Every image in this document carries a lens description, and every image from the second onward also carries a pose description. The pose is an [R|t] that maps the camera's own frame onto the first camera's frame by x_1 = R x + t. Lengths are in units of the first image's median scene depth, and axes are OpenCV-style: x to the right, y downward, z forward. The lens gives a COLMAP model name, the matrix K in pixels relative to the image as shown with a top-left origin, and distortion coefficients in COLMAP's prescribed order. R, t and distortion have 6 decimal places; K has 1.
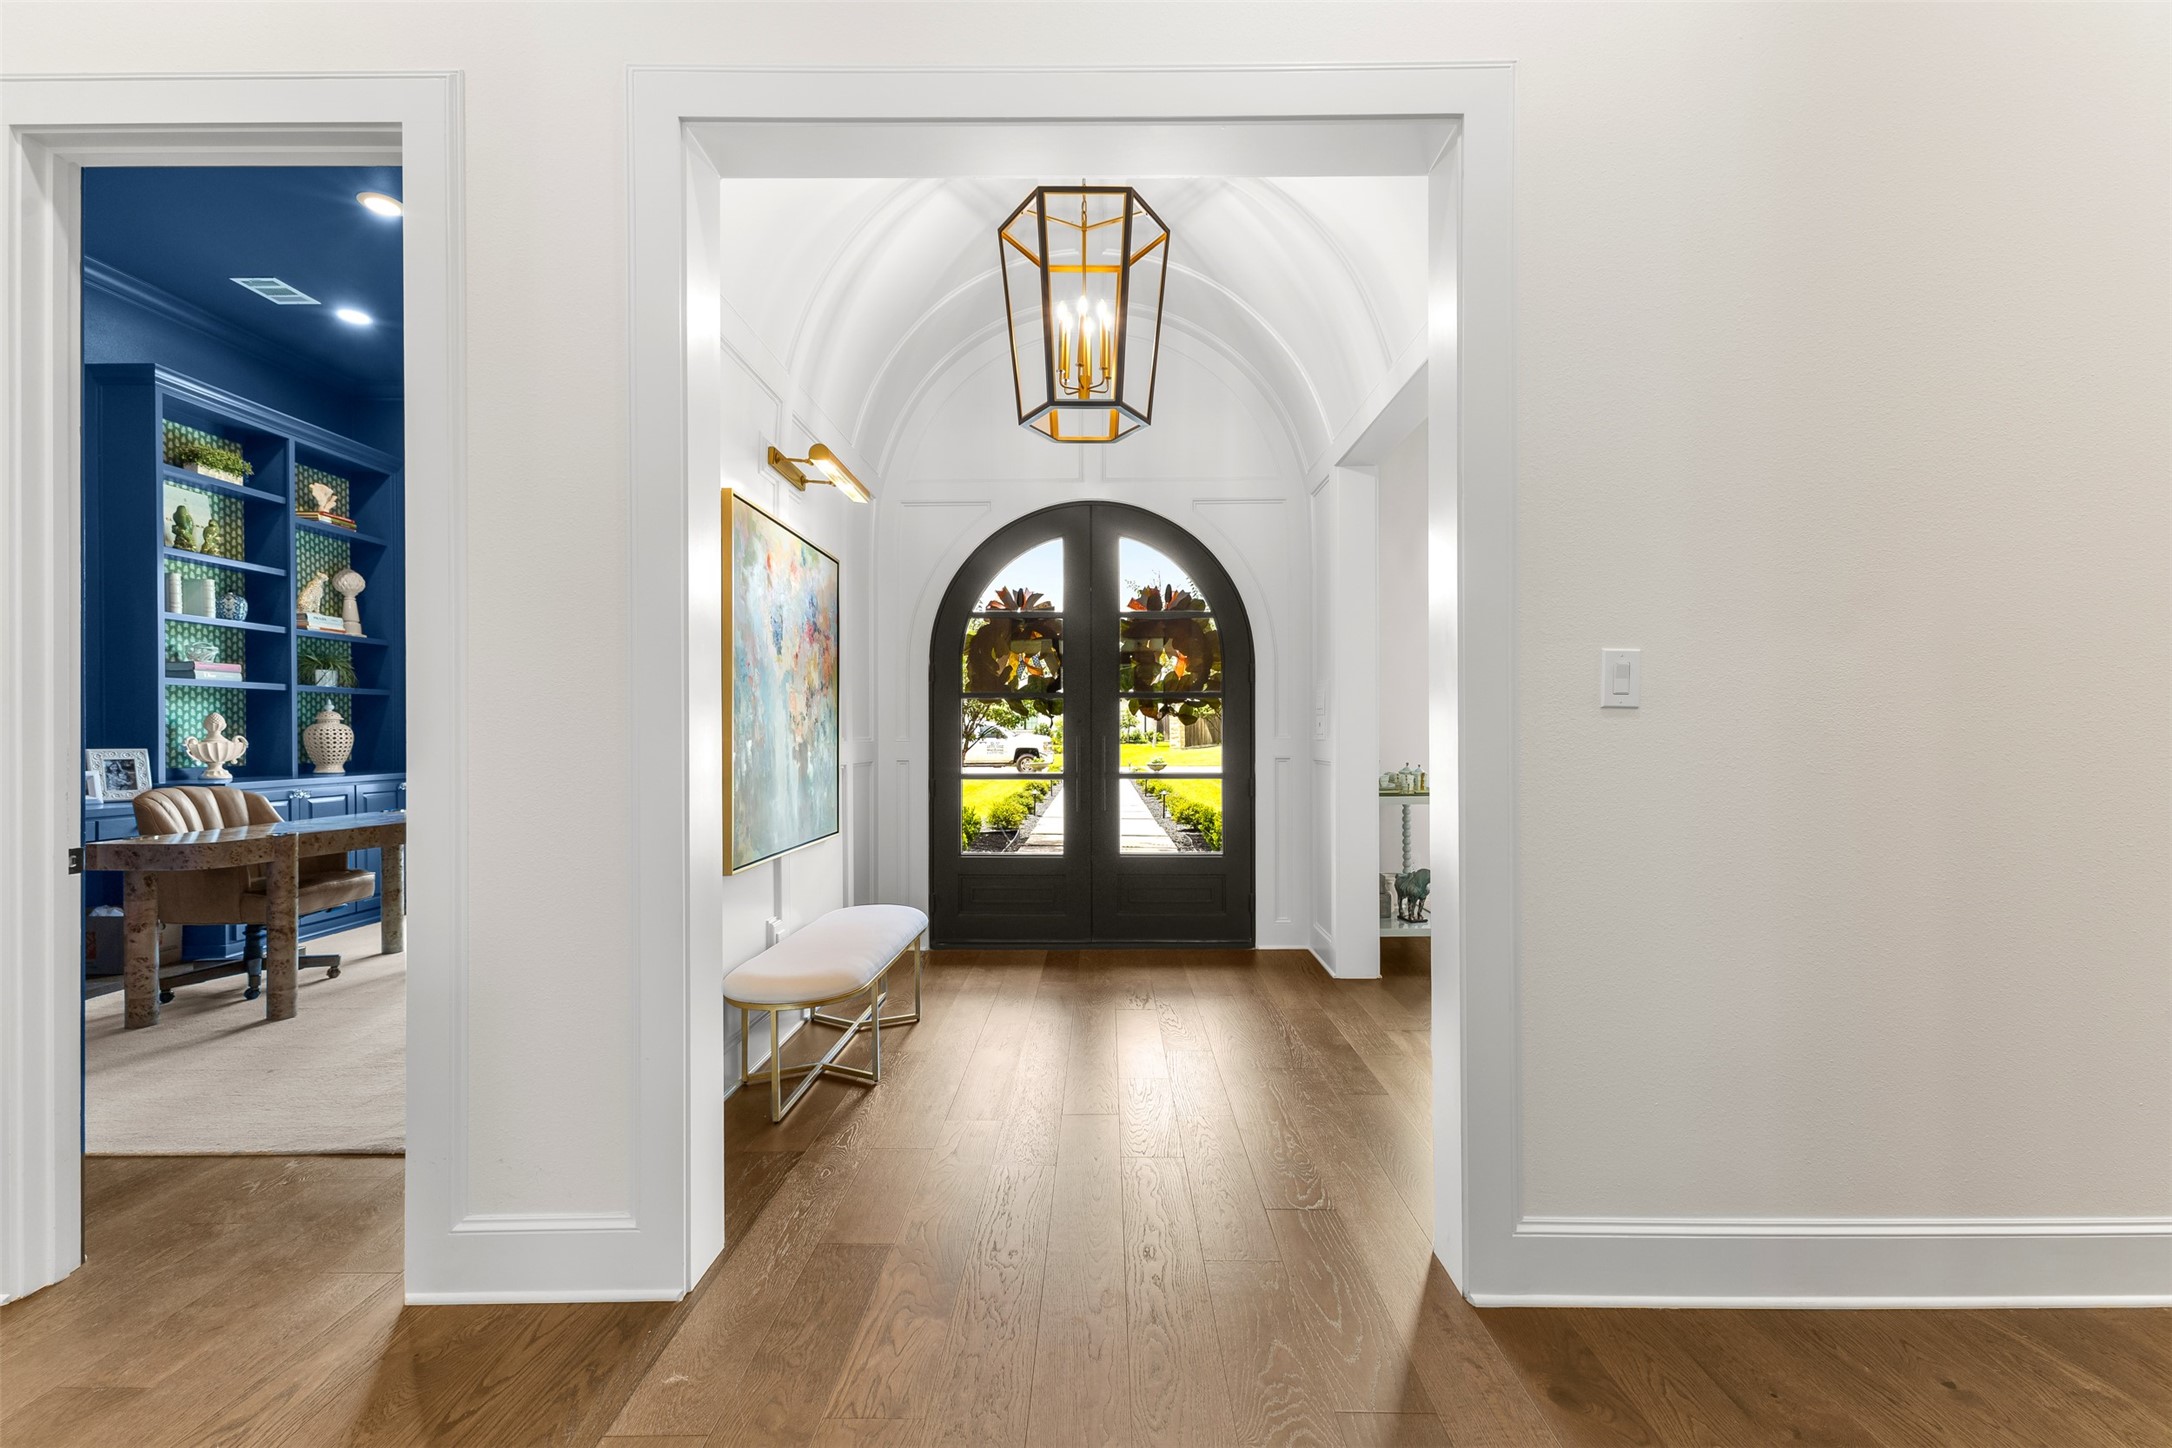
lens RADIAL K [[960.3, 0, 1093.4], [0, 960.3, 735.3], [0, 0, 1]] dist [0.001092, -0.000957]
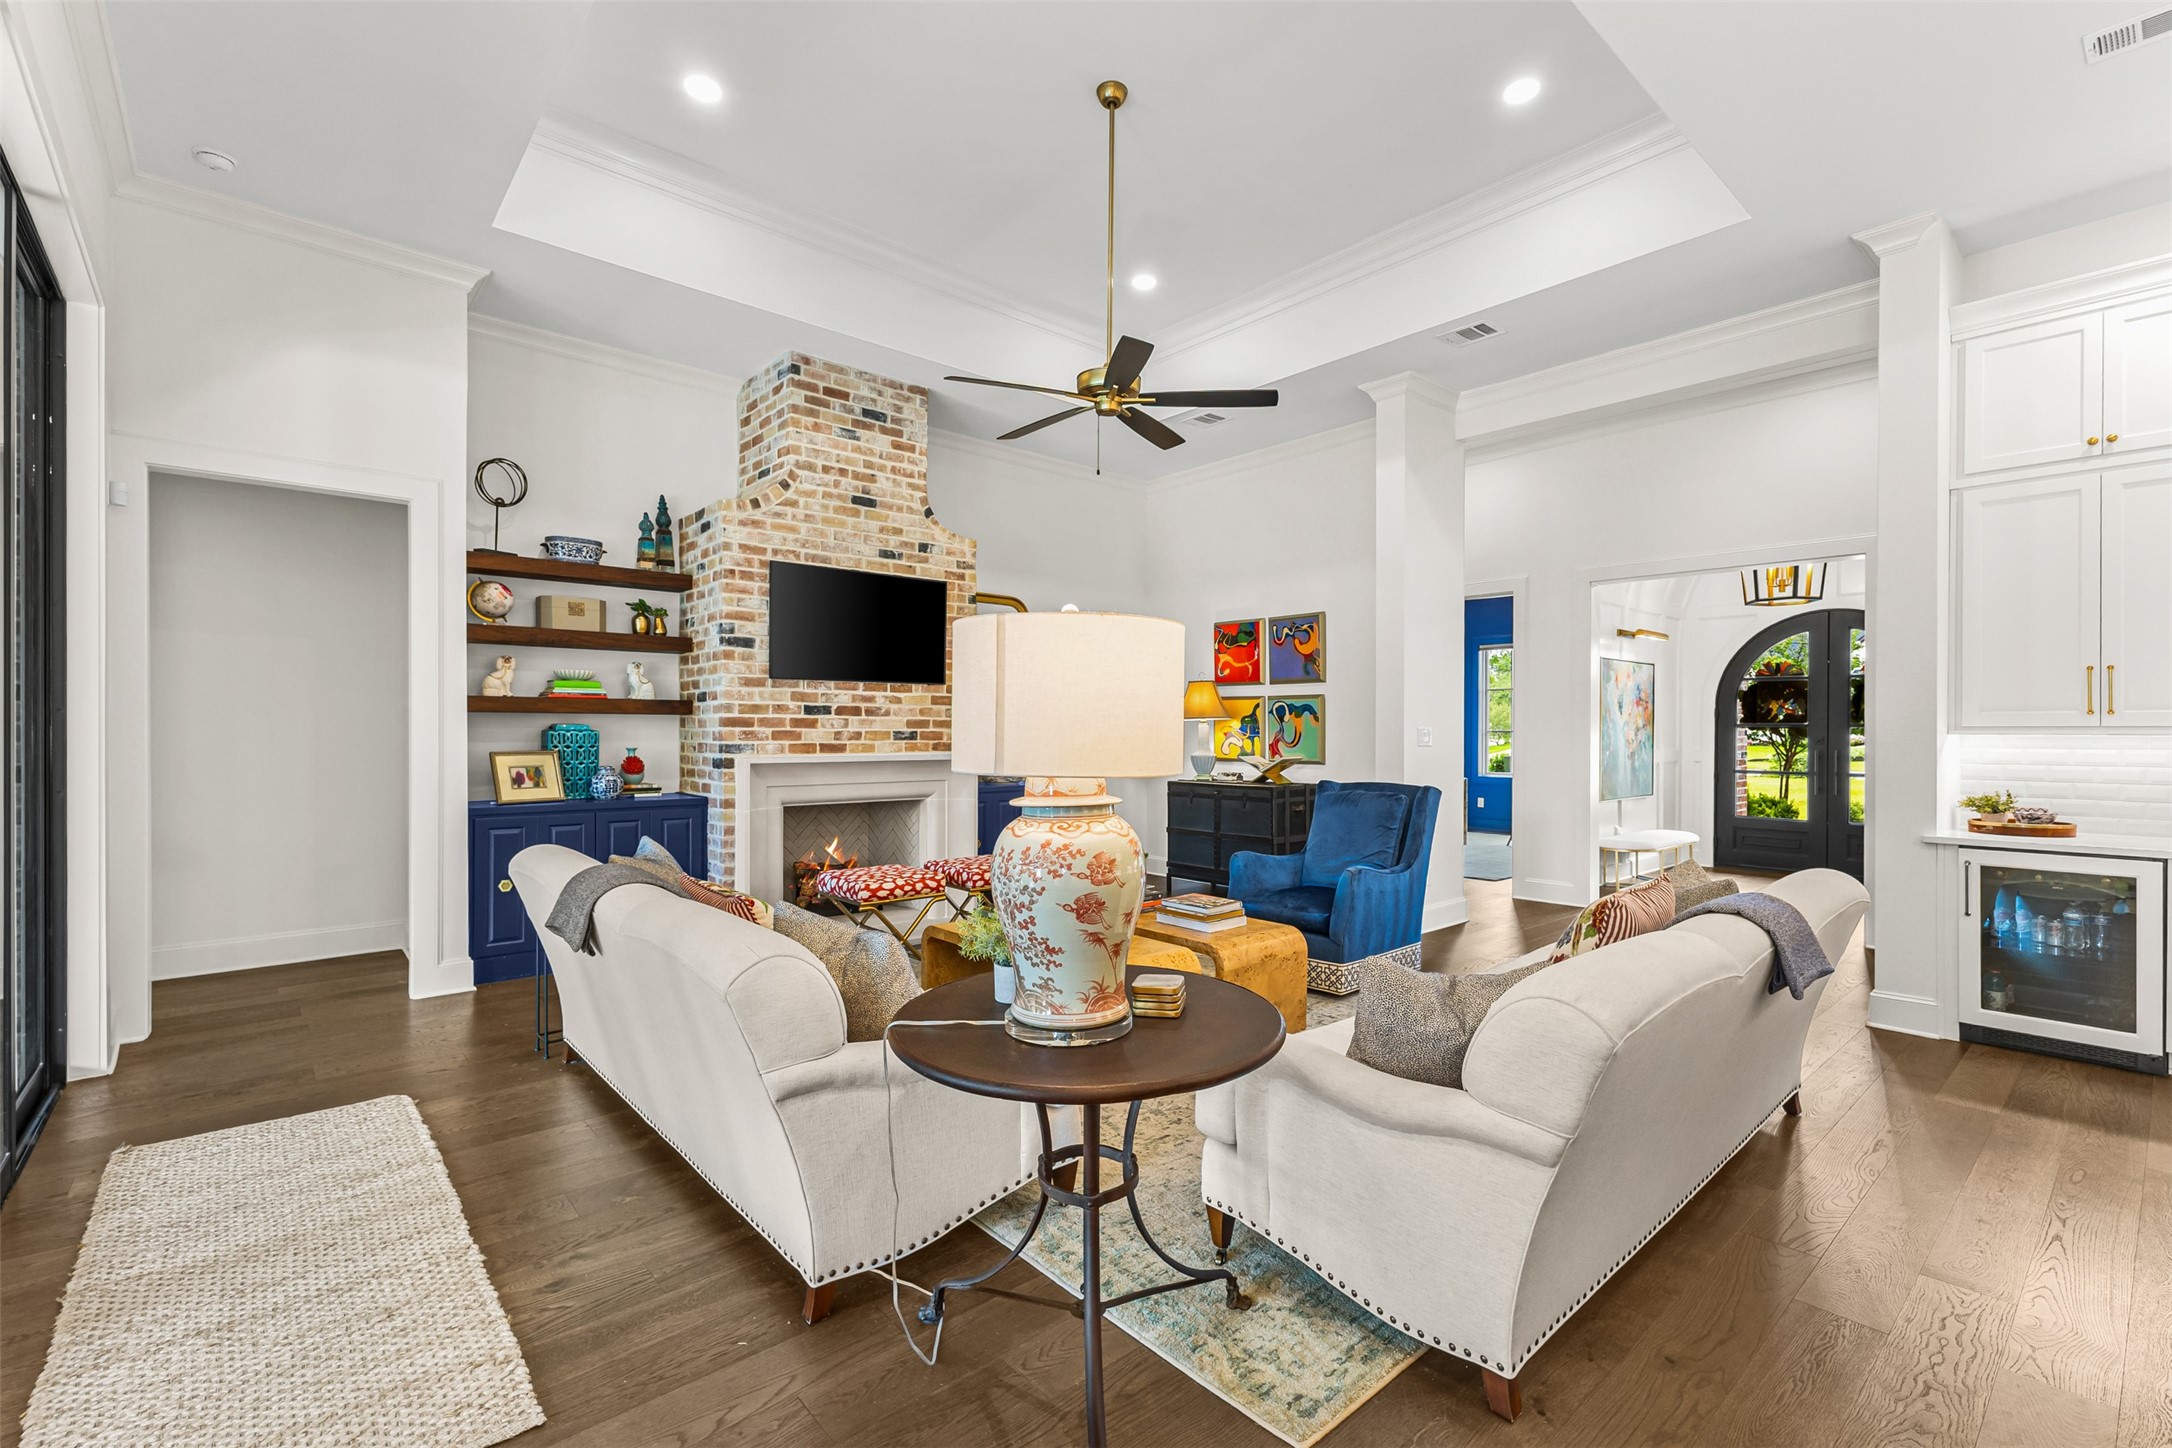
lens RADIAL K [[960.3, 0, 1093.4], [0, 960.3, 735.3], [0, 0, 1]] dist [0.001092, -0.000957]
pose [[0.670797, 0.012348, -0.741538, 0.487690], [-0.005770, 0.999918, 0.011431, -0.046473], [0.741618, -0.003390, 0.670814, -1.365293]]
